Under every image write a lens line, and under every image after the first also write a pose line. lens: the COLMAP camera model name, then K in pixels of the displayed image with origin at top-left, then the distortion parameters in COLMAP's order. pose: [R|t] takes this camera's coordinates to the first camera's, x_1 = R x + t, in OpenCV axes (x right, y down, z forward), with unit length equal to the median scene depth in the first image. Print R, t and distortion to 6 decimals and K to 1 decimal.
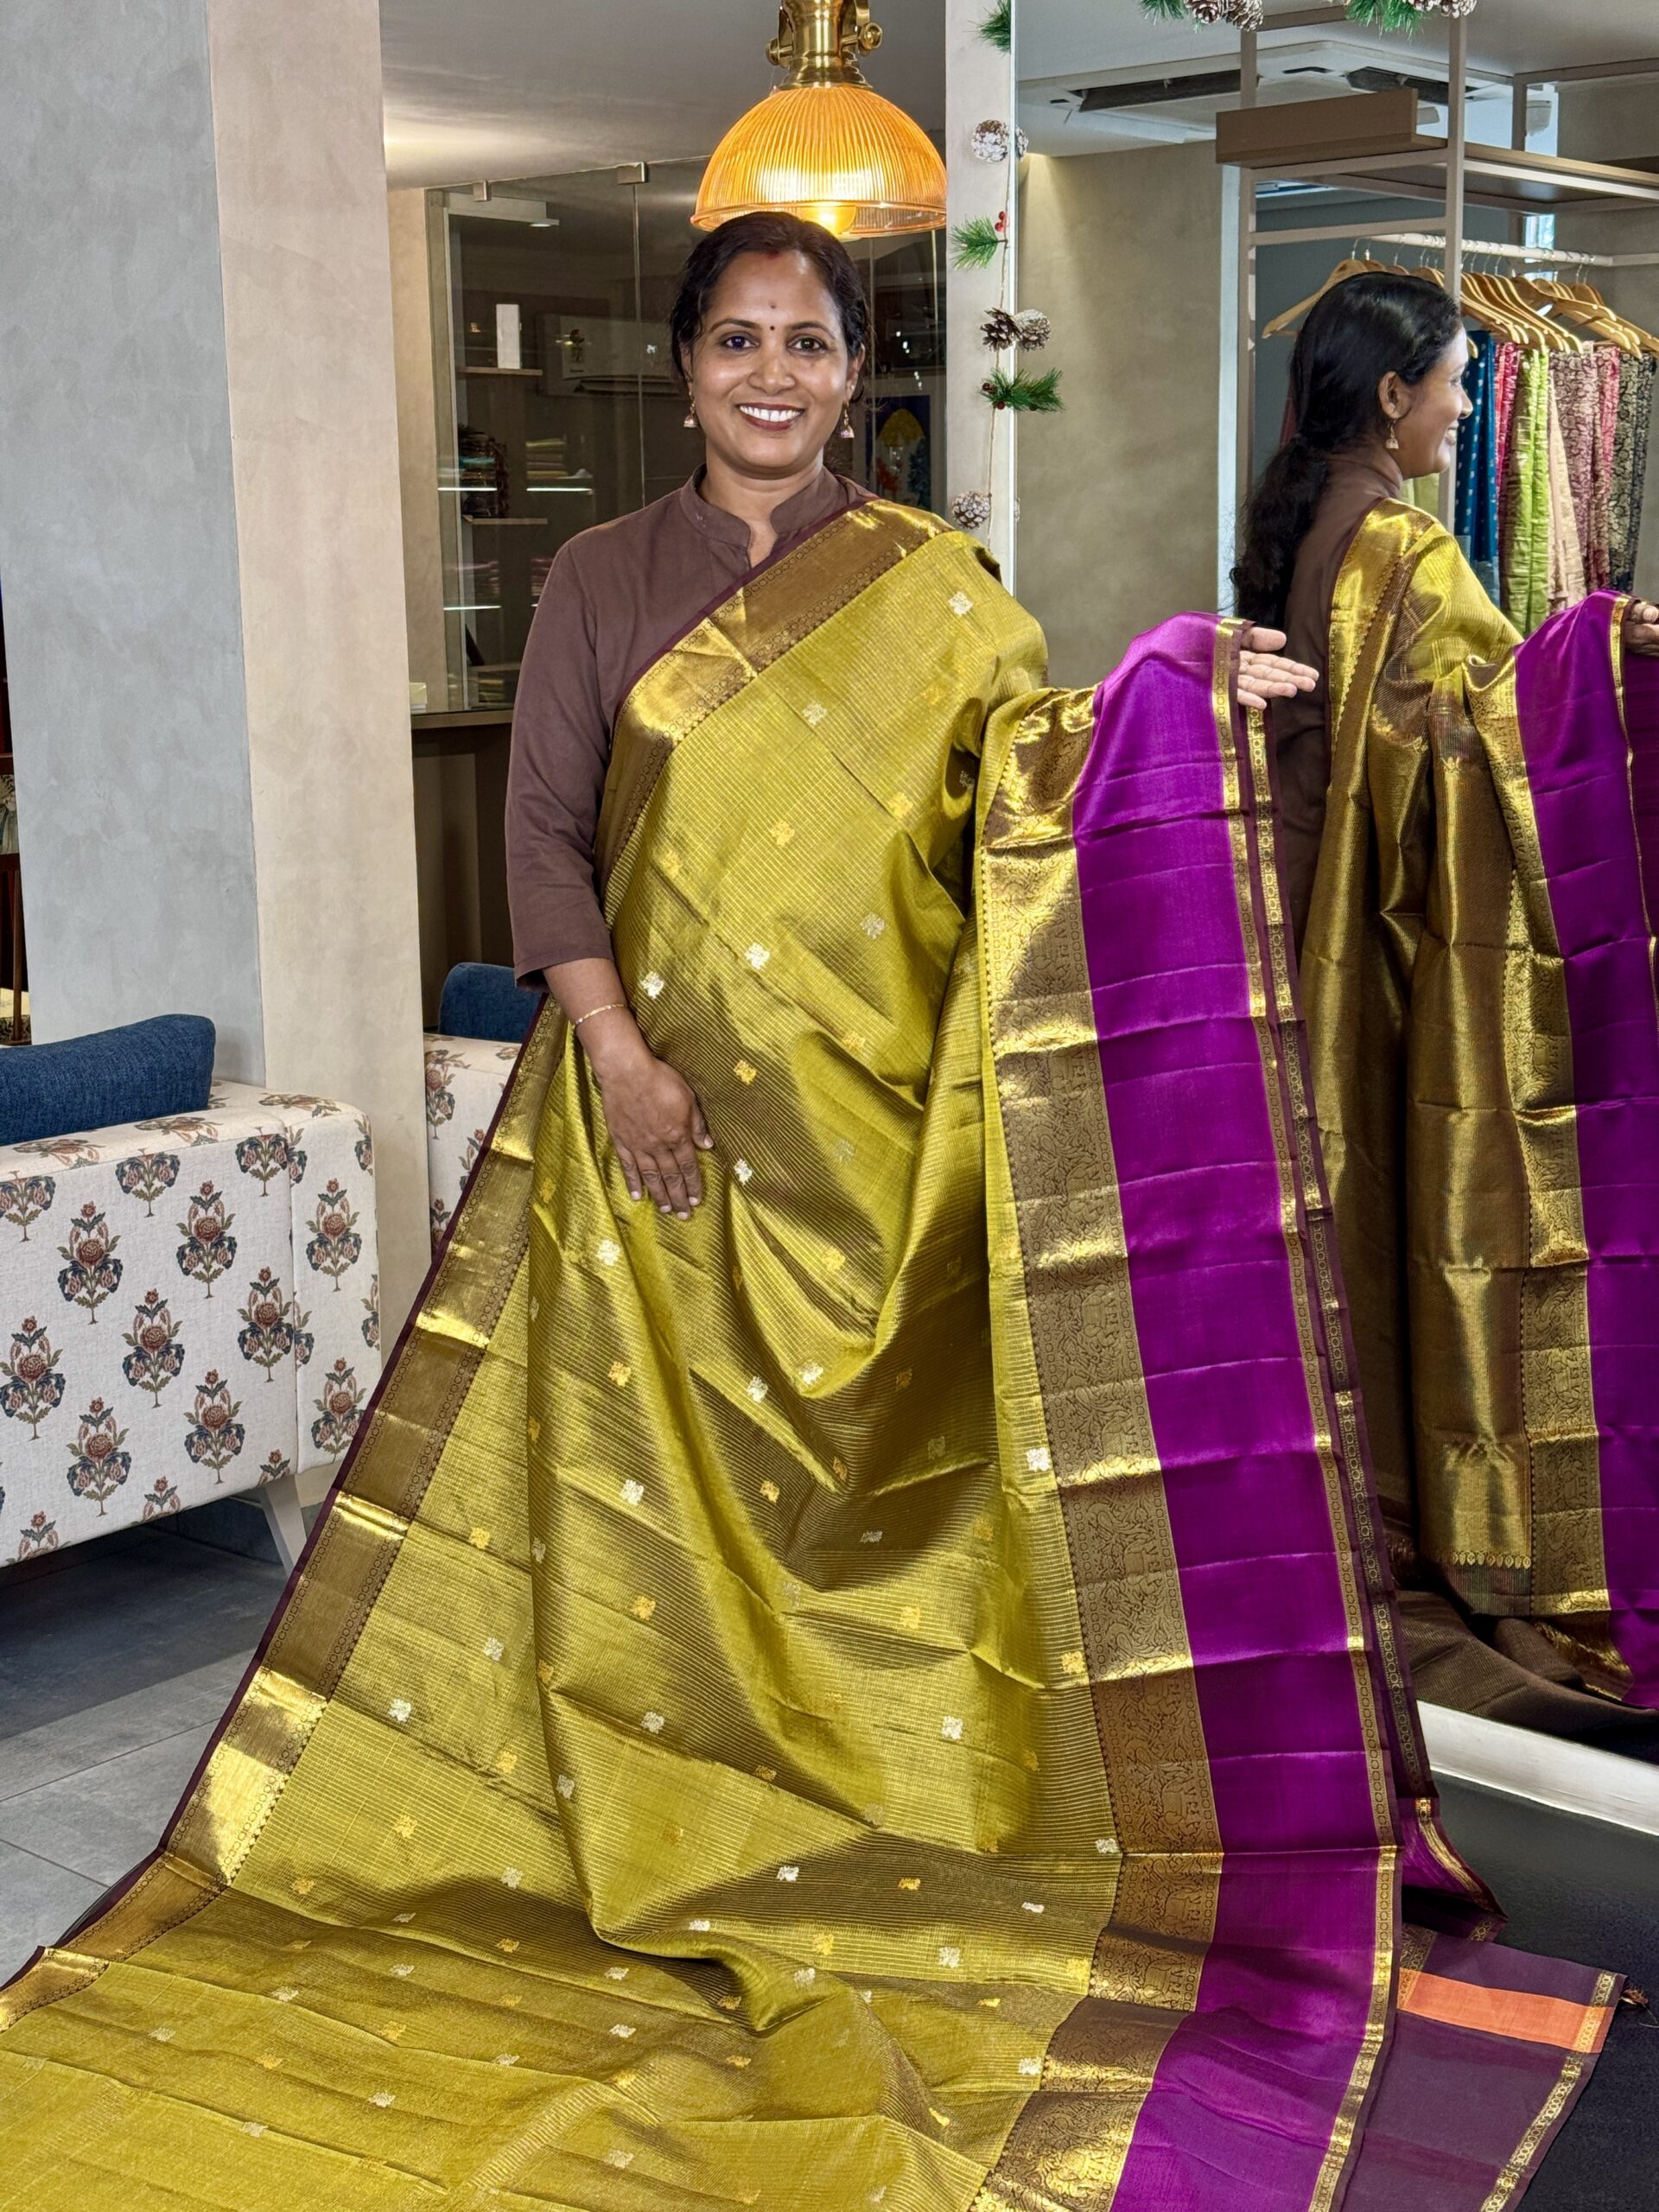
lens RADIAL K [[3071.0, 0, 837.9], [0, 3071.0, 1097.1], [0, 0, 1]] dist [0.182832, -0.350234]
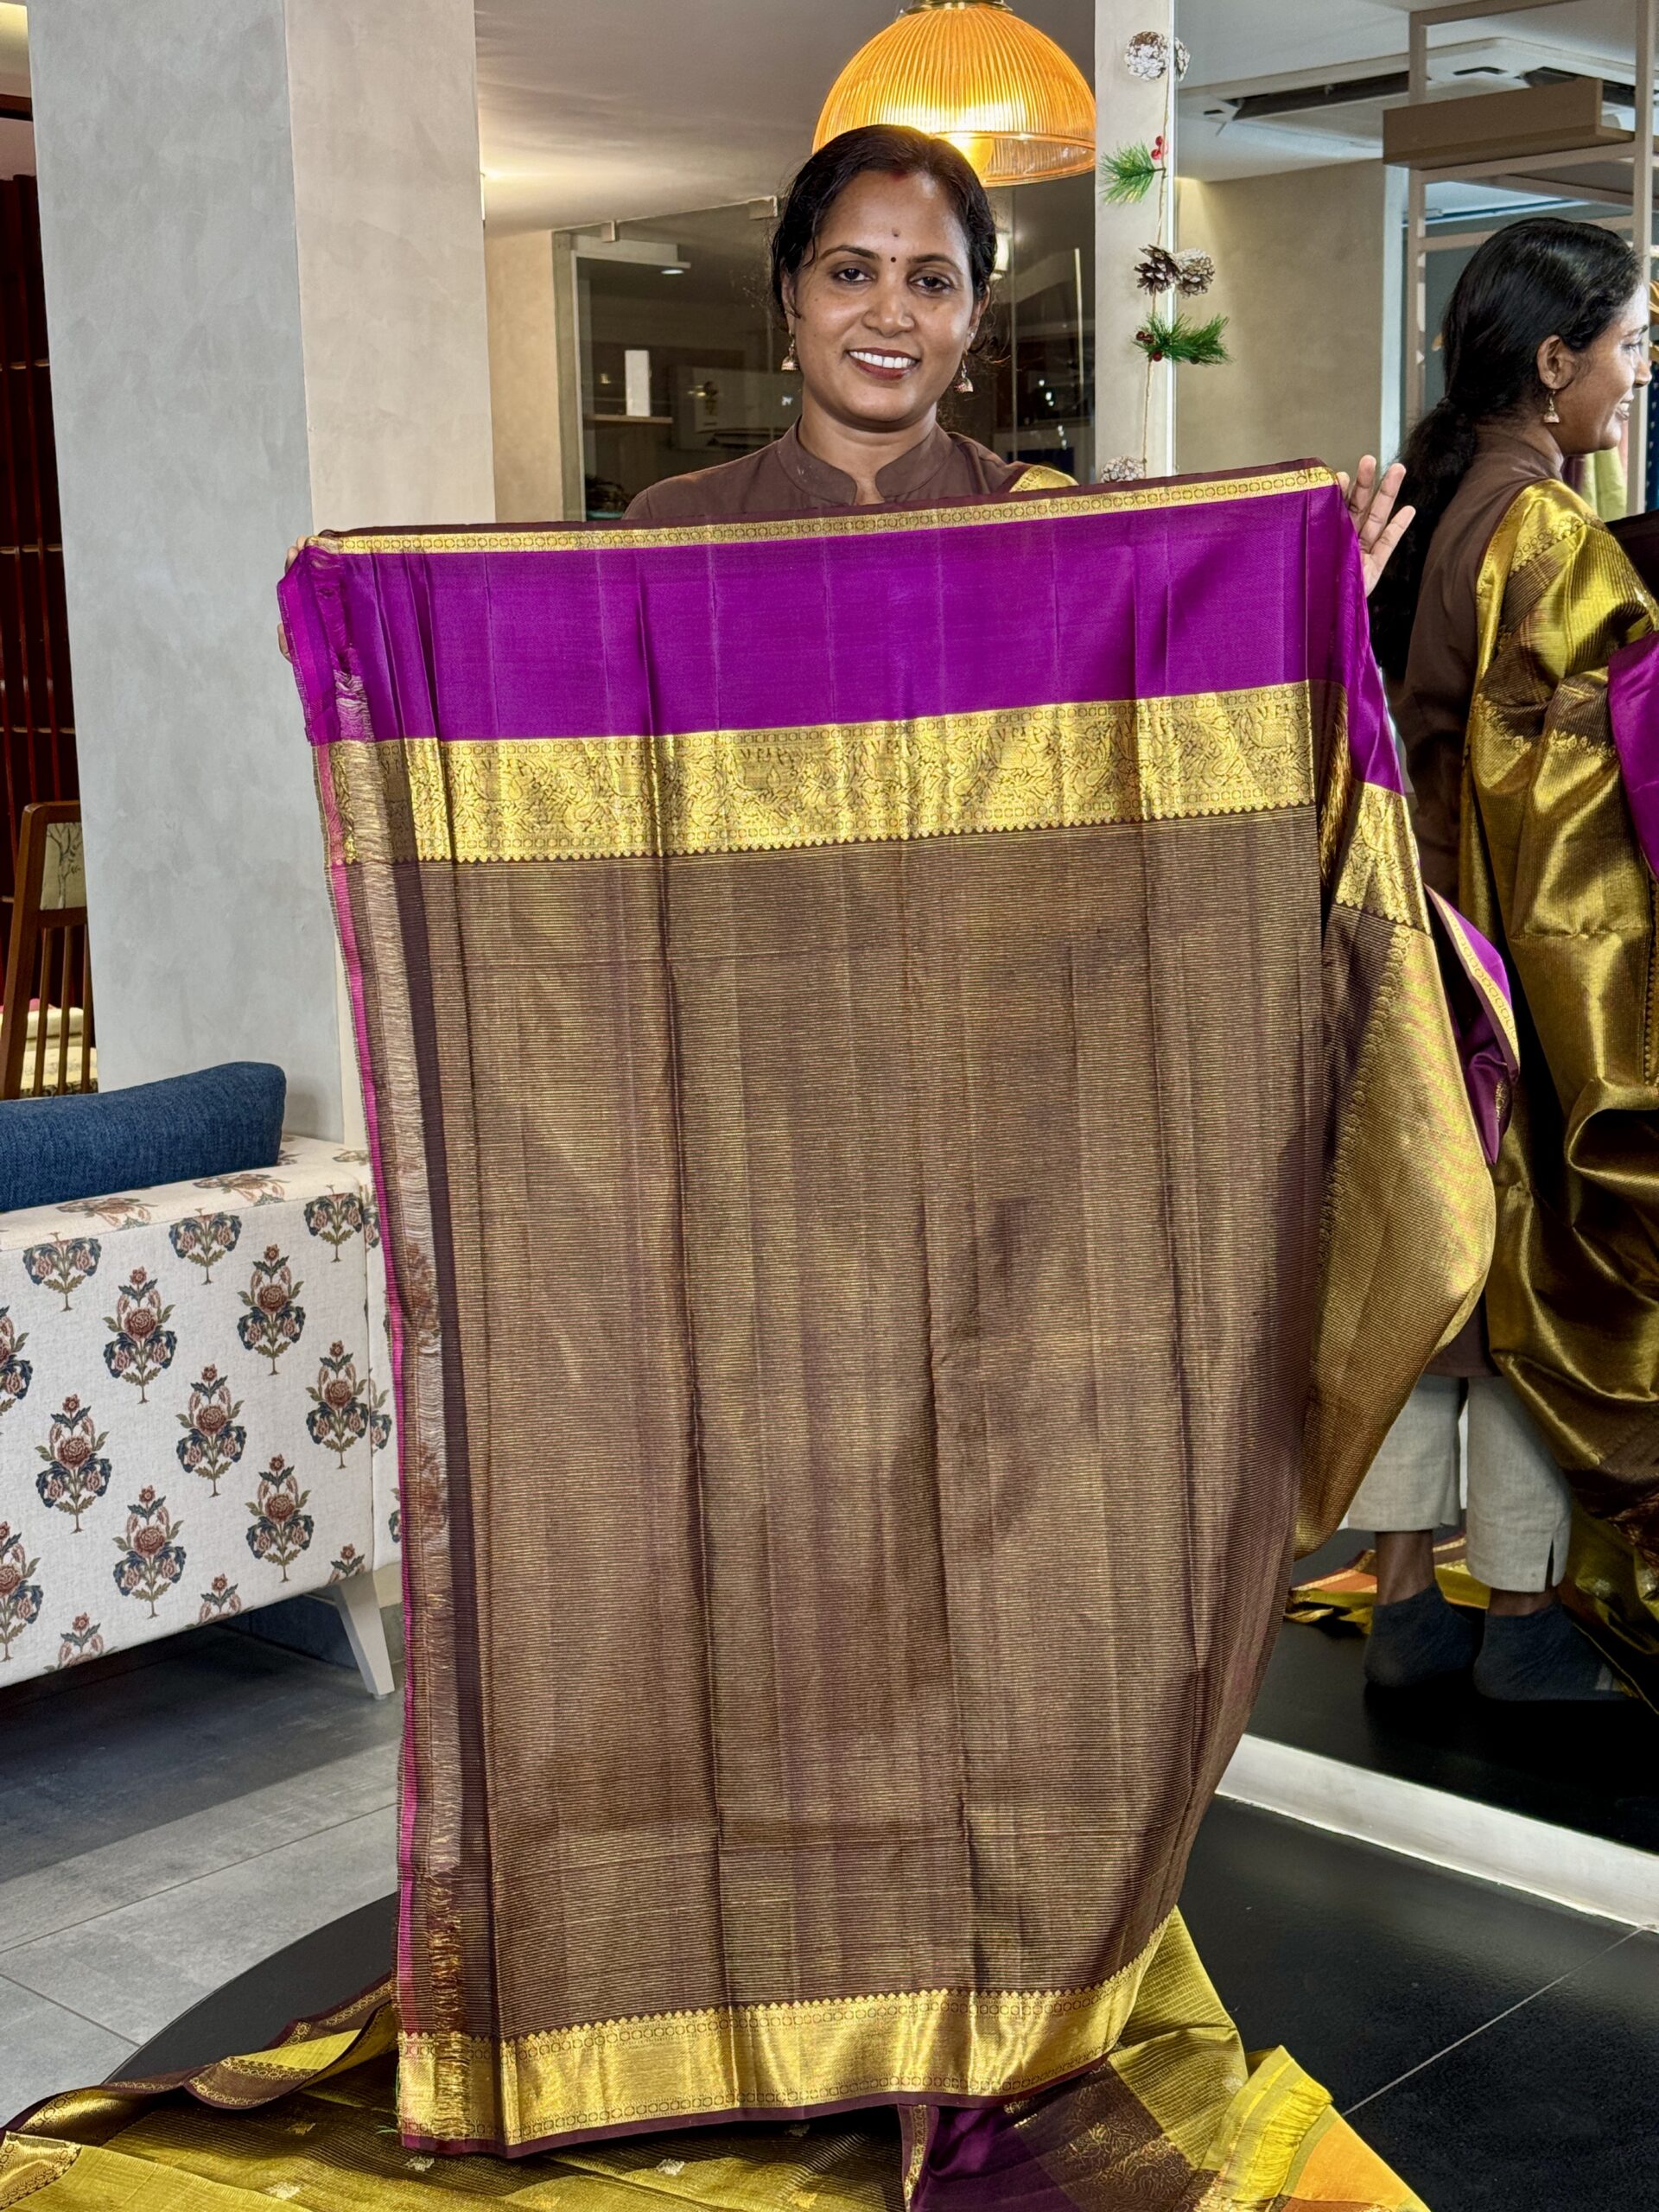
lens RADIAL K [[3071.0, 0, 829.5], [0, 3071.0, 1106.0], [0, 0, 1]] dist [0.179010, -0.340617]
pose [[0.998794, -0.000808, -0.049100, 0.002379], [-0.000322, 0.999735, -0.023004, 0.007011], [0.049106, 0.022993, 0.998529, 0.102692]]
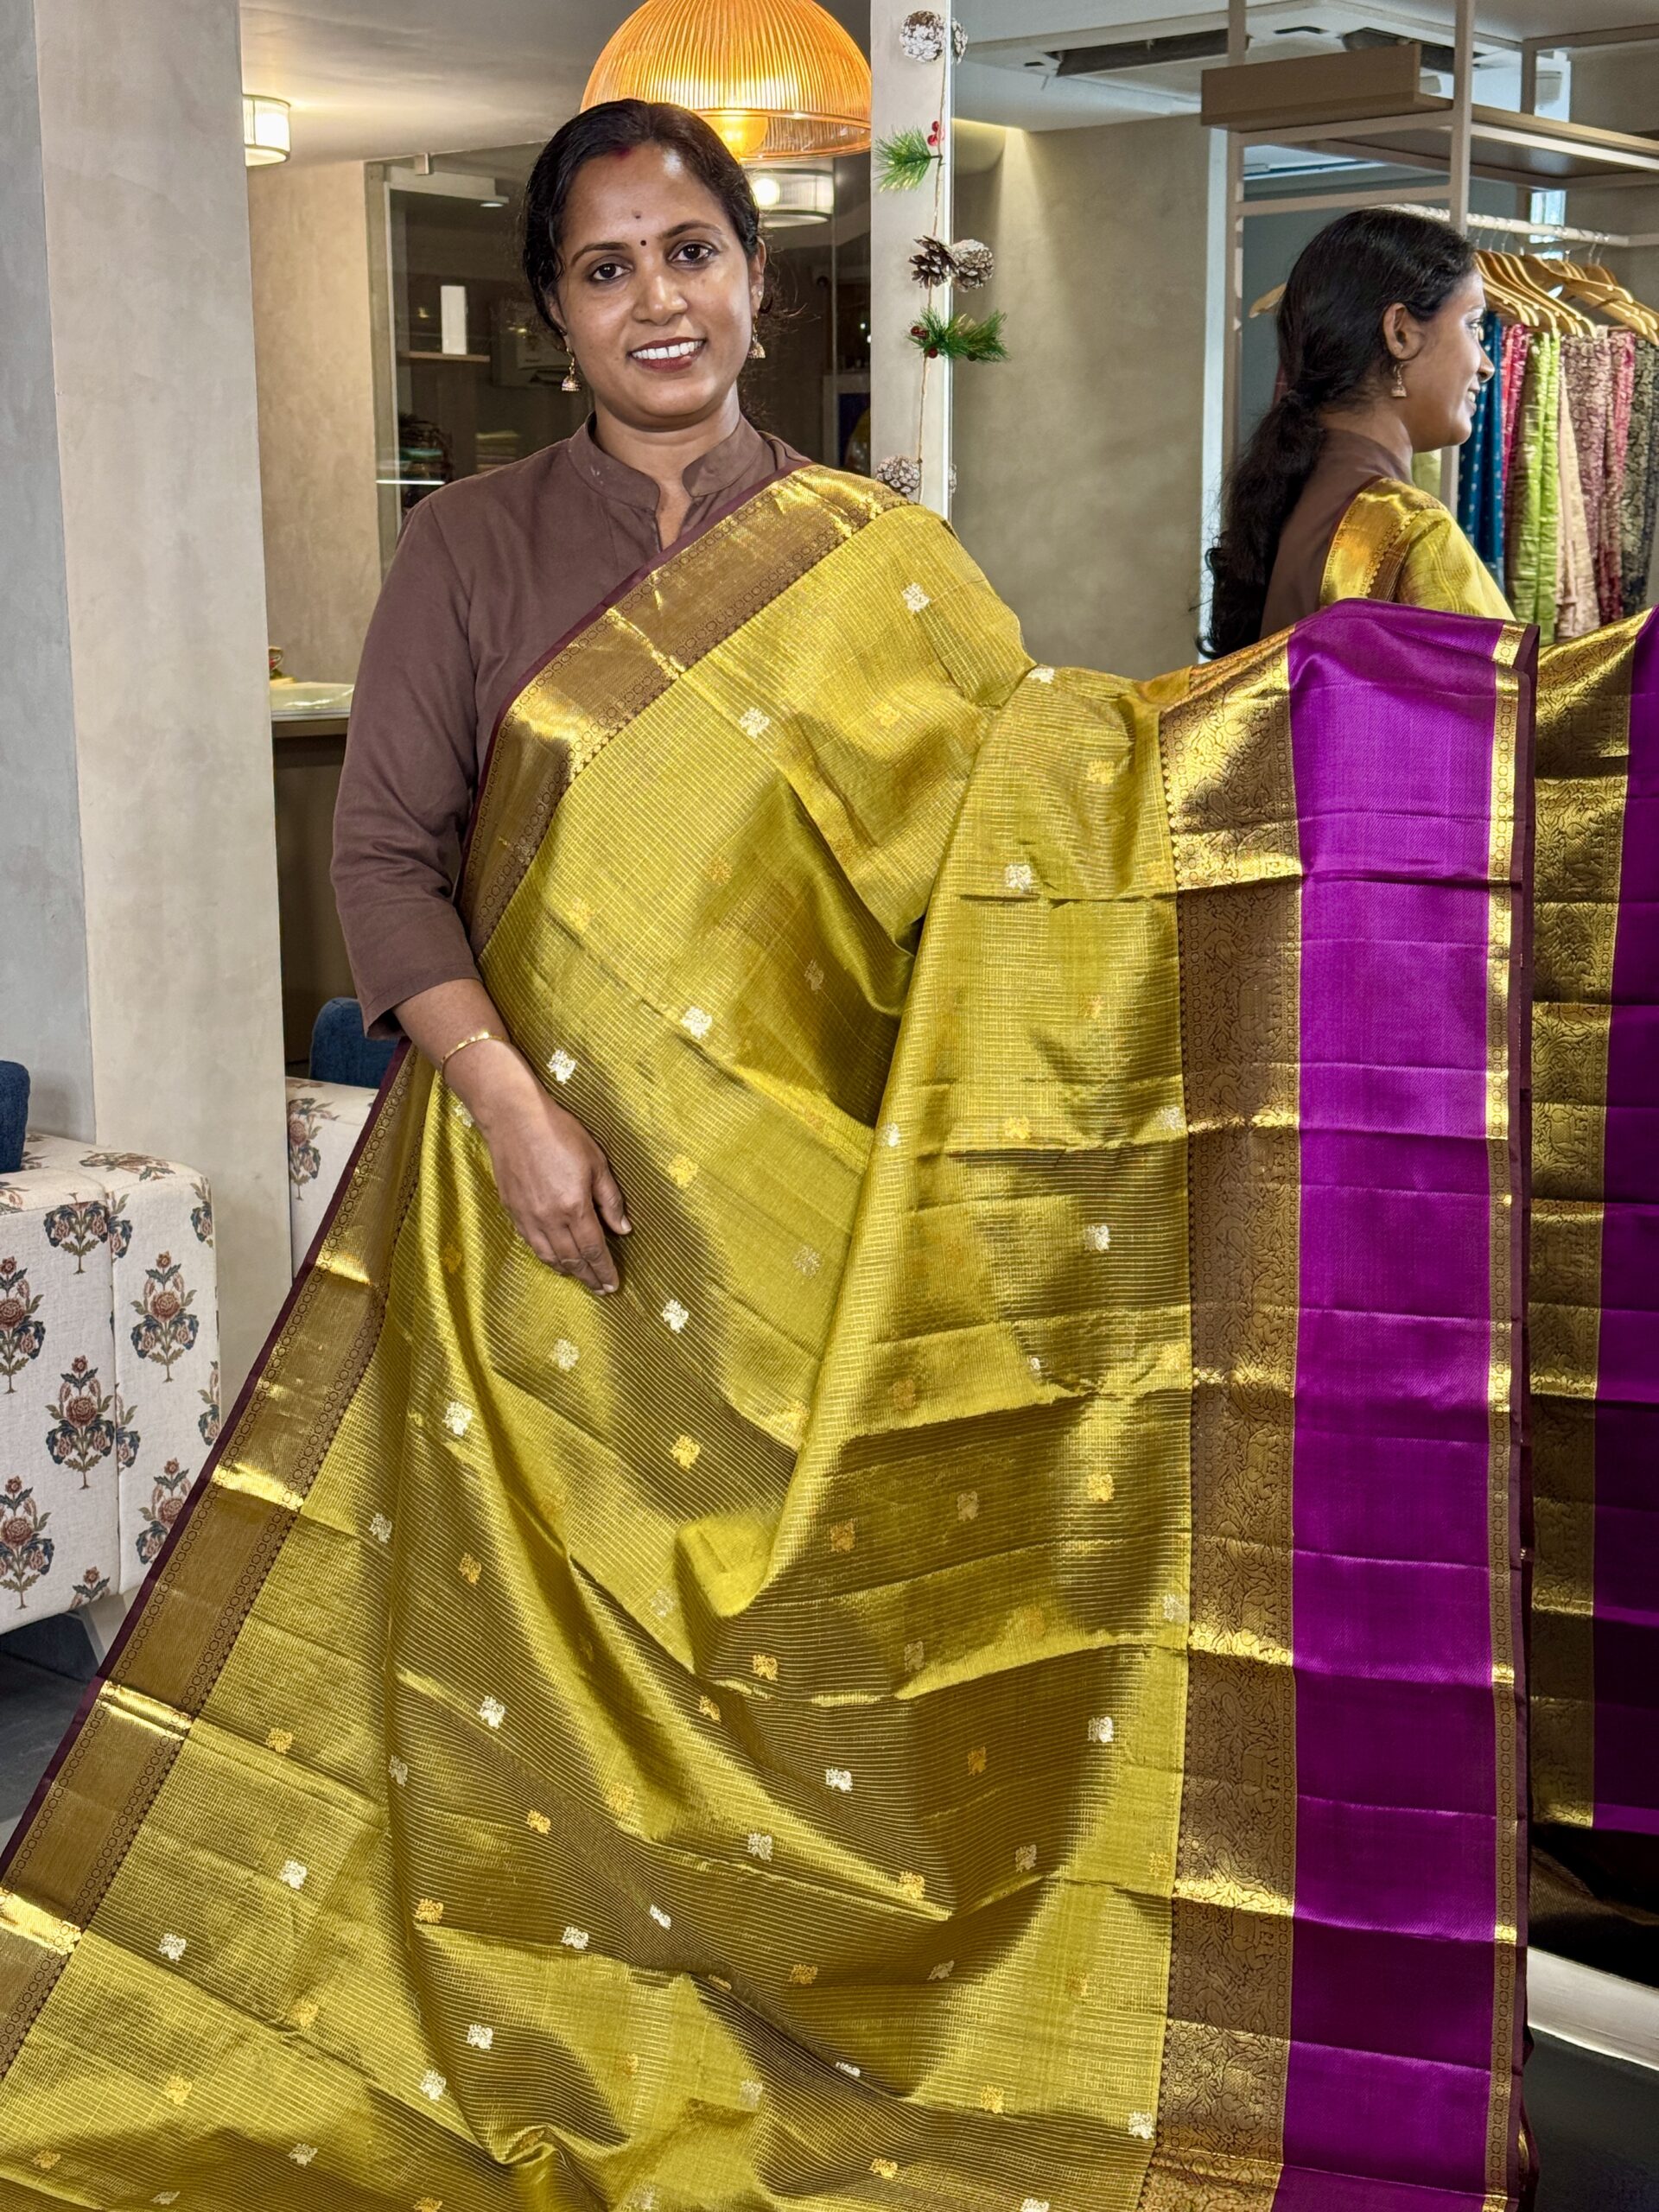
lens RADIAL K [[3071.0, 0, 829.5], [0, 3071.0, 1106.0], [0, 0, 1]] dist [0.179010, -0.340617]
pose [[0.999964, 0.008218, 0.002062, 0.020209], [-0.008218, 0.999966, -0.000303, -0.015454], [-0.002065, 0.000286, 0.999998, 0.131657]]
